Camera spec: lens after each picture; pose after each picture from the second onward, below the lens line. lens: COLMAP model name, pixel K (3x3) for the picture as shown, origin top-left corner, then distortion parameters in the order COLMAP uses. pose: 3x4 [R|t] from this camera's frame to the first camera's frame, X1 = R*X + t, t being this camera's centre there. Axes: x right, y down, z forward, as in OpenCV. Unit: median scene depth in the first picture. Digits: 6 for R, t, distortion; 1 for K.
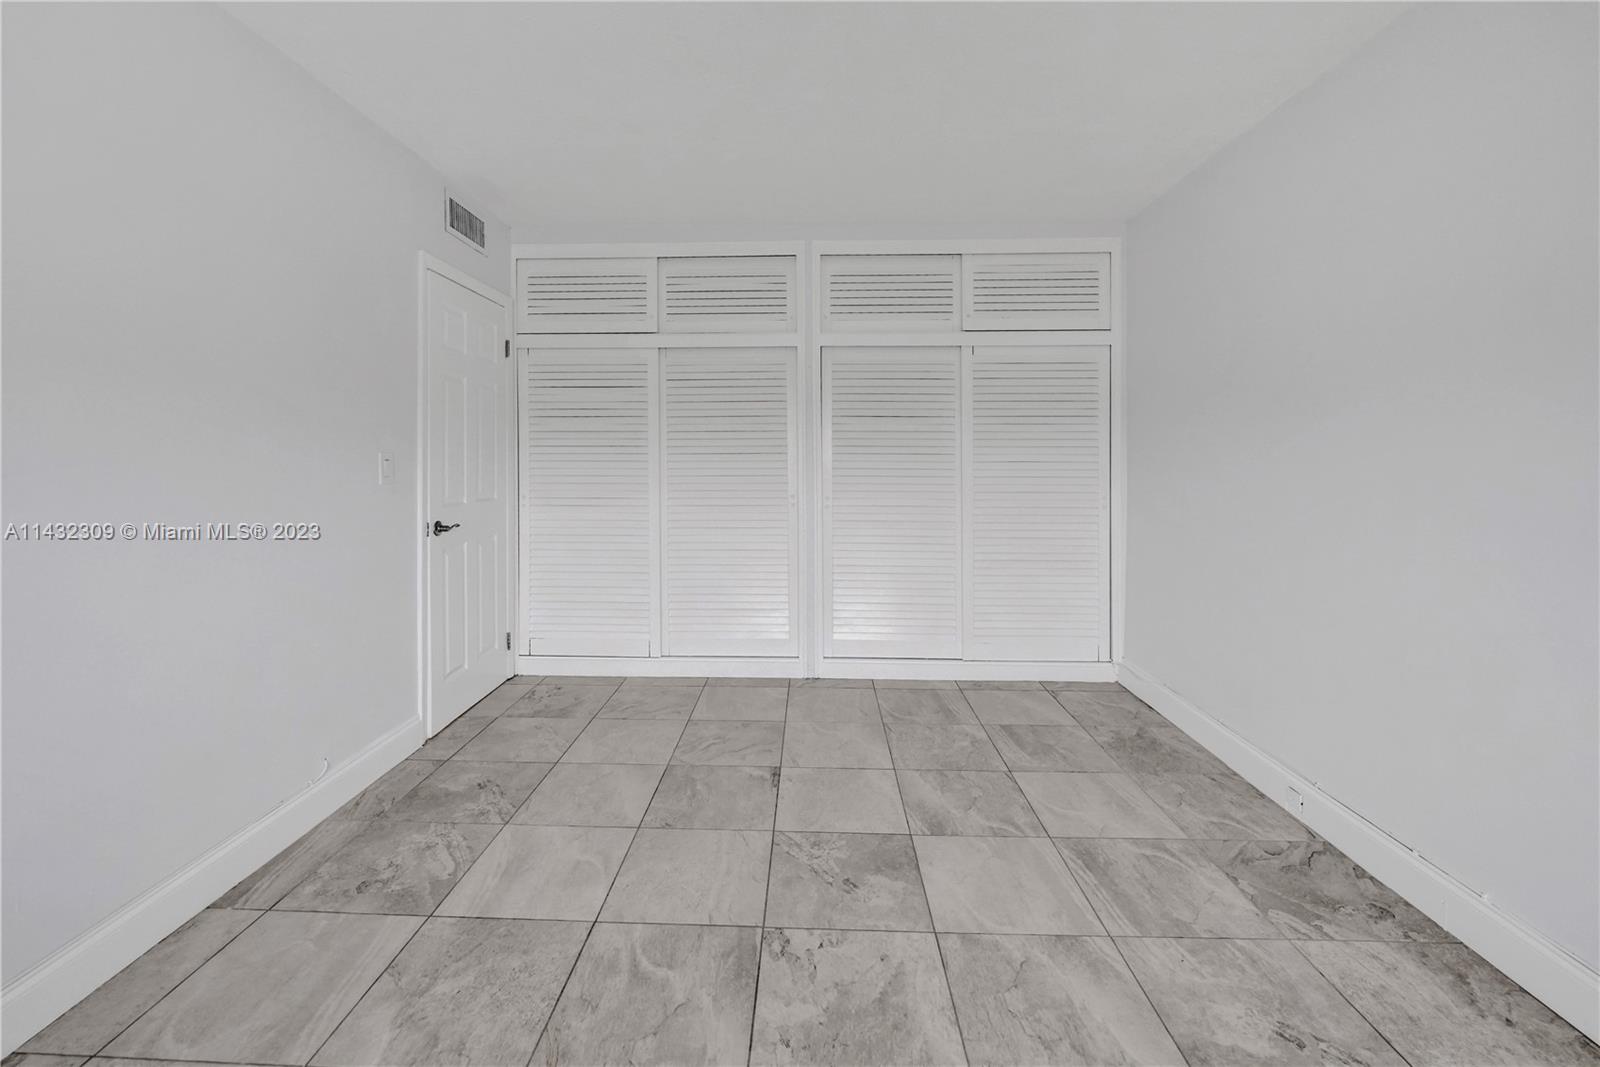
lens RADIAL K [[672.5, 0, 786.5], [0, 672.5, 457.2], [0, 0, 1]] dist [-0.002520, -0.000167]
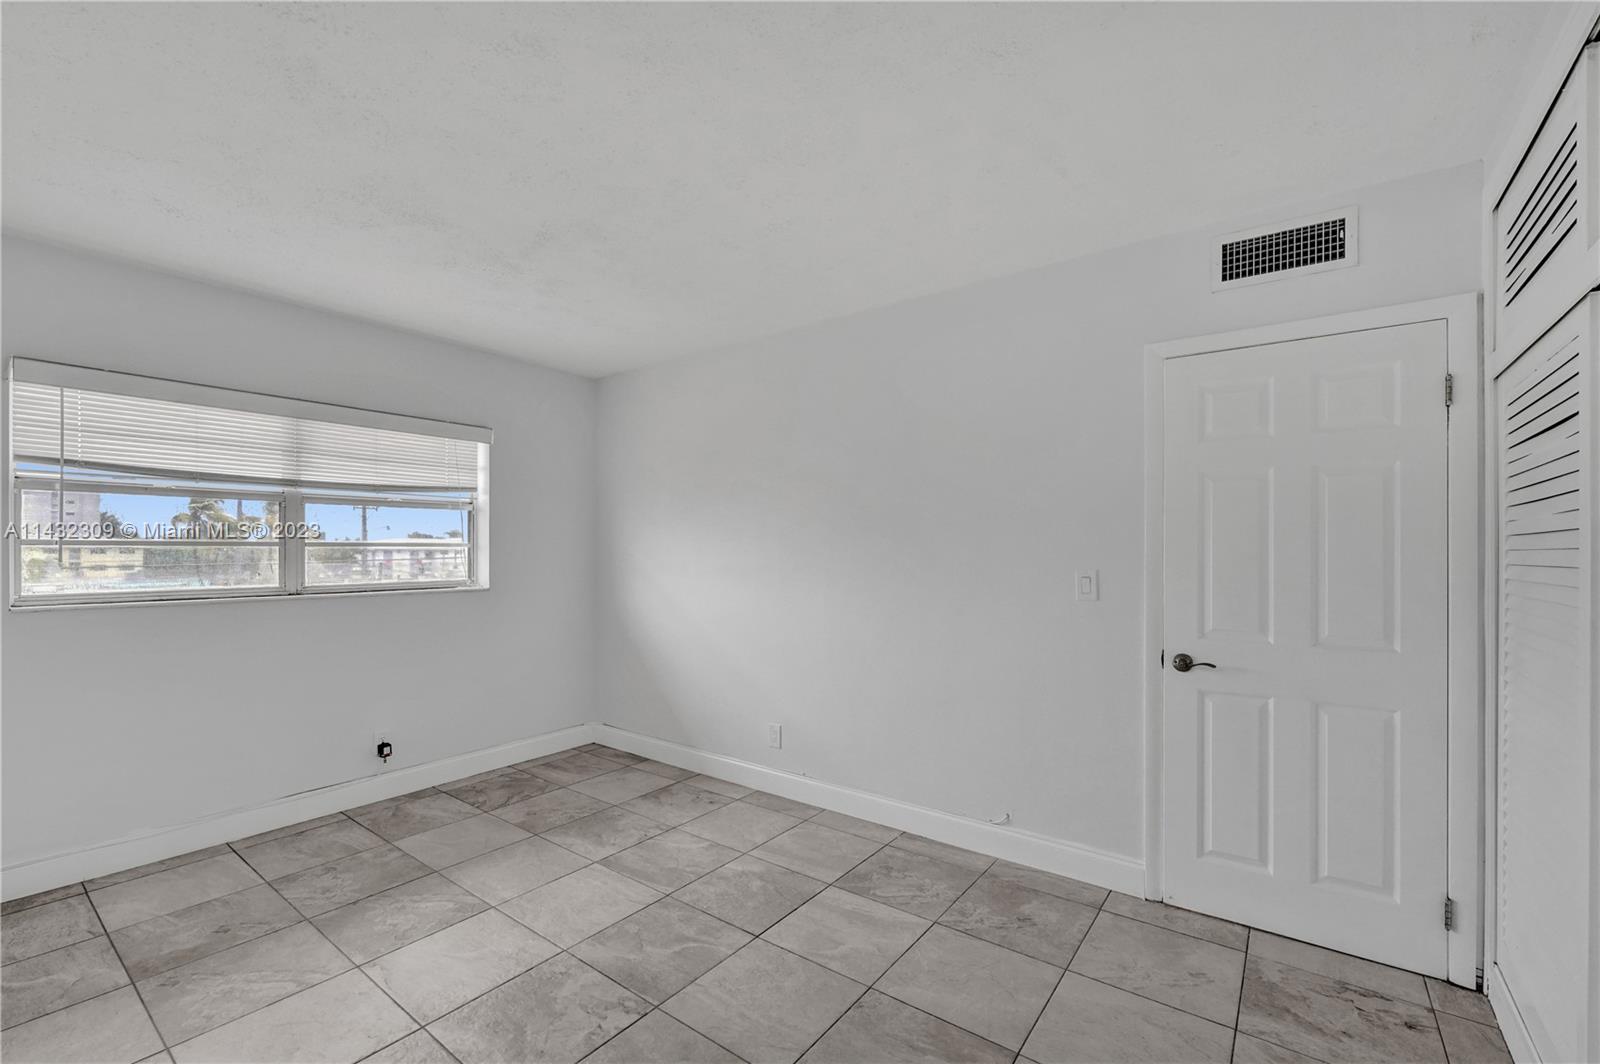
lens RADIAL K [[674.7, 0, 796.1], [0, 674.7, 542.2], [0, 0, 1]] dist [0.000589, 0.000118]
pose [[-0.569616, -0.016100, -0.821753, 0.539618], [-0.009194, 0.999870, -0.013217, -0.034565], [0.821859, 0.000026, -0.569690, 1.298068]]
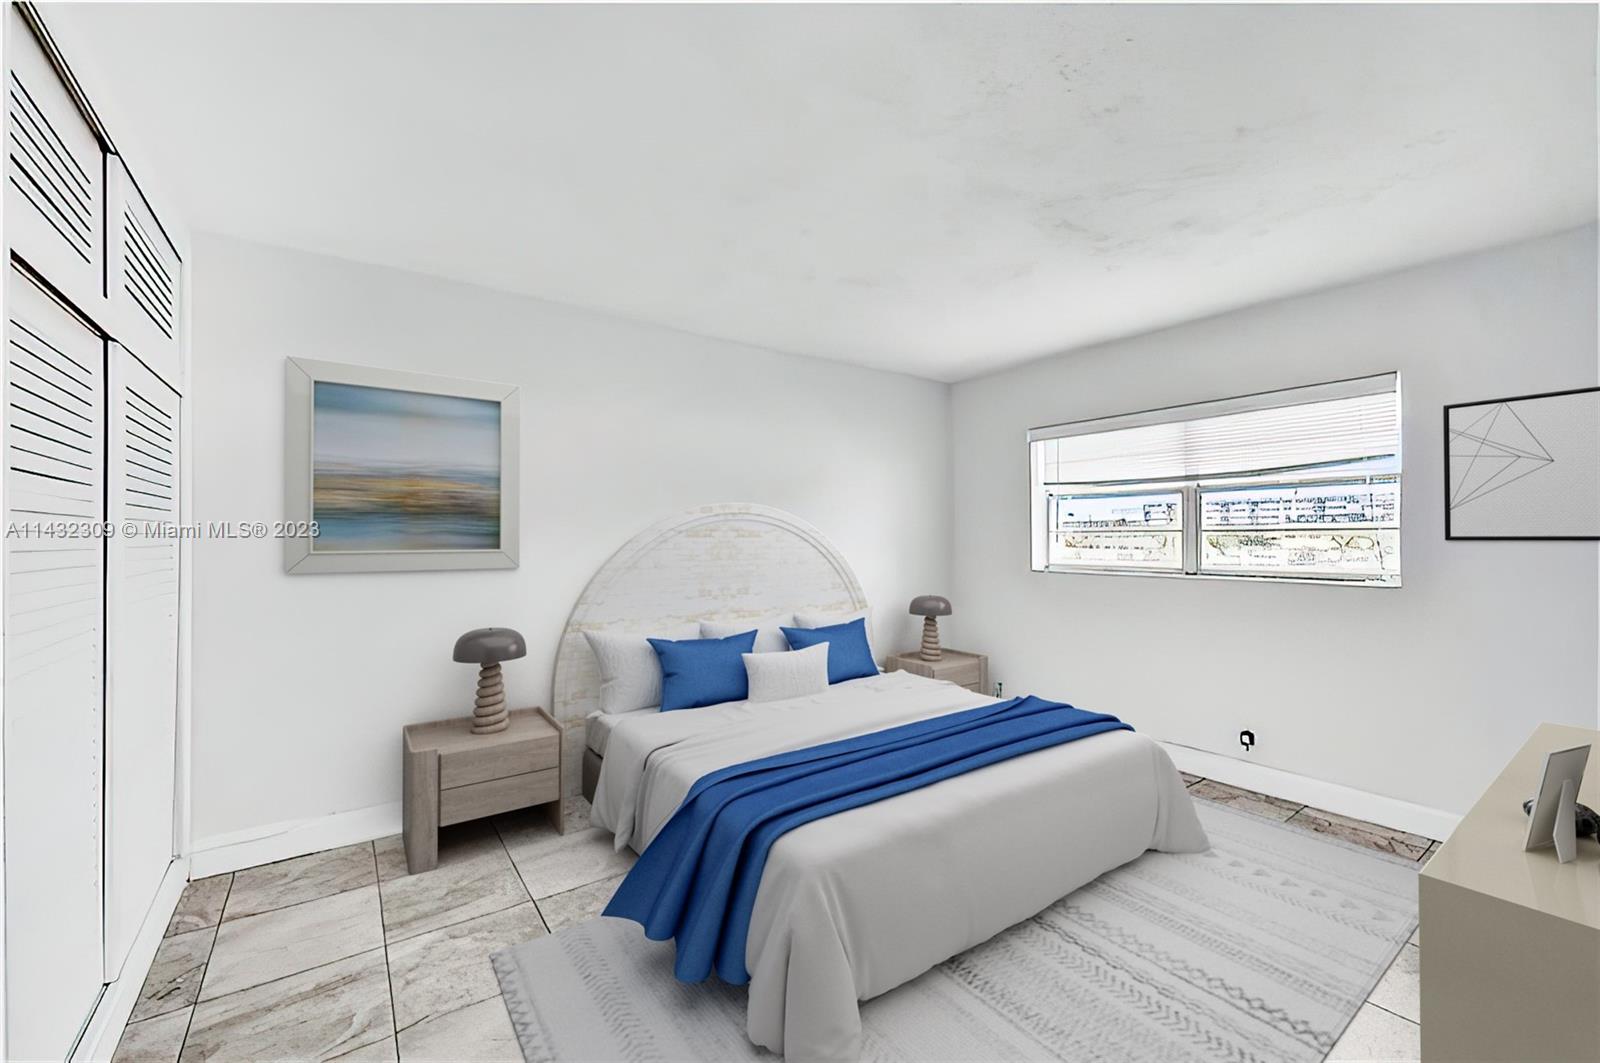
lens RADIAL K [[644.1, 0, 793.5], [0, 644.1, 533.3], [0, 0, 1]] dist [0.000744, -0.000071]
pose [[-0.612316, 0.003562, 0.790605, -0.630163], [0.006071, 0.999982, 0.000197, -0.039416], [-0.790590, 0.004920, -0.612327, 1.336054]]
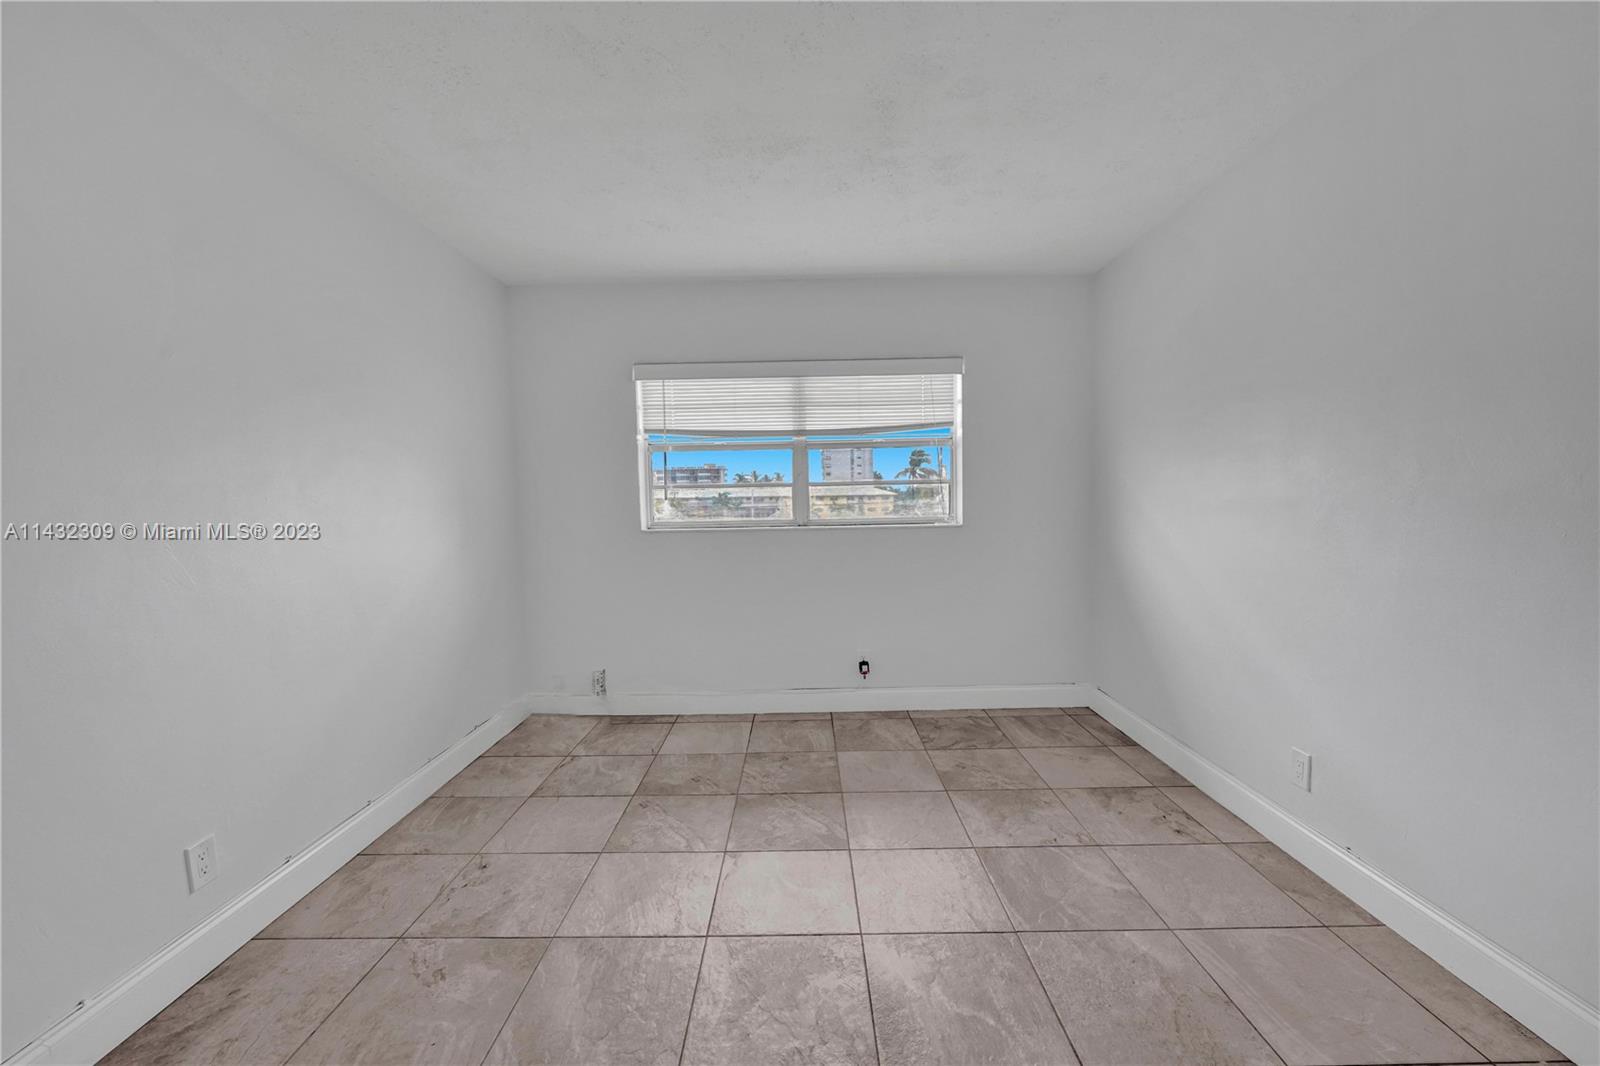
lens RADIAL K [[642.9, 0, 796.4], [0, 642.9, 538.9], [0, 0, 1]] dist [-0.000700, -0.000213]
pose [[-0.999239, 0.016224, -0.035473, 0.062939], [0.013697, 0.997429, 0.070339, -0.016619], [0.036523, 0.069799, -0.996892, 1.249893]]
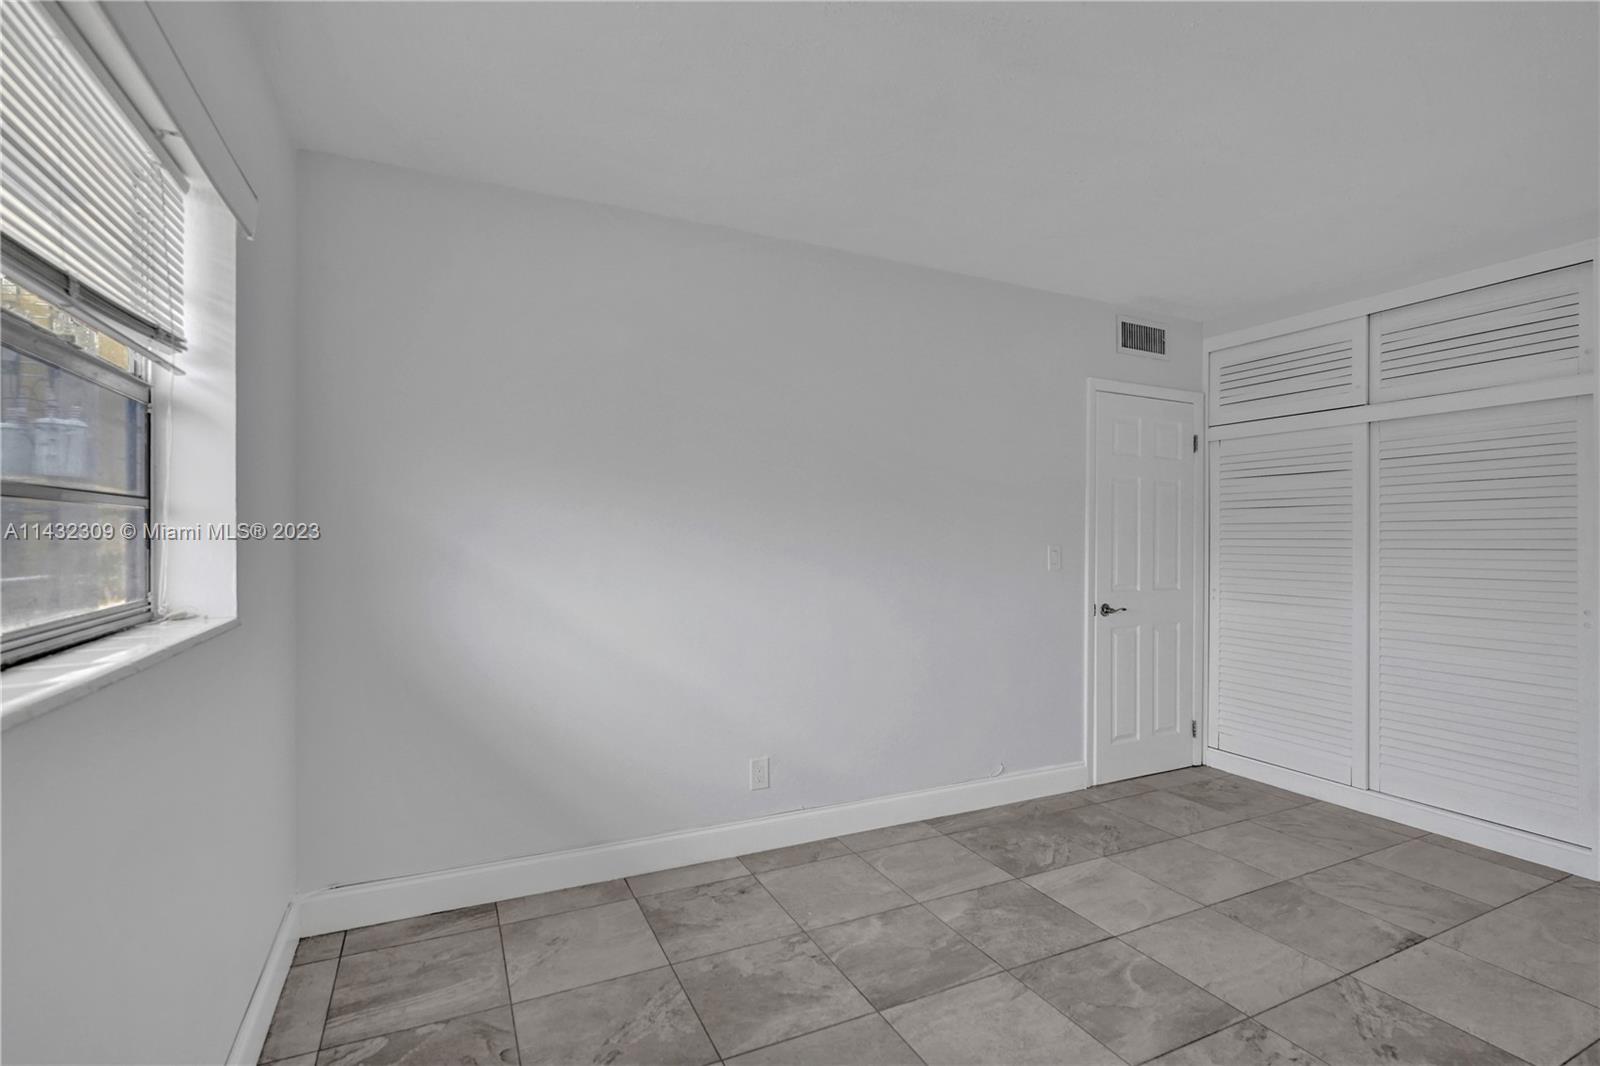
lens RADIAL K [[746.7, 0, 803.2], [0, 746.7, 557.0], [0, 0, 1]] dist [-0.001699, -0.000067]
pose [[0.472893, 0.024565, -0.880777, 0.446700], [-0.008582, 0.999692, 0.023274, -0.014695], [0.881078, -0.003447, 0.472958, -0.094754]]
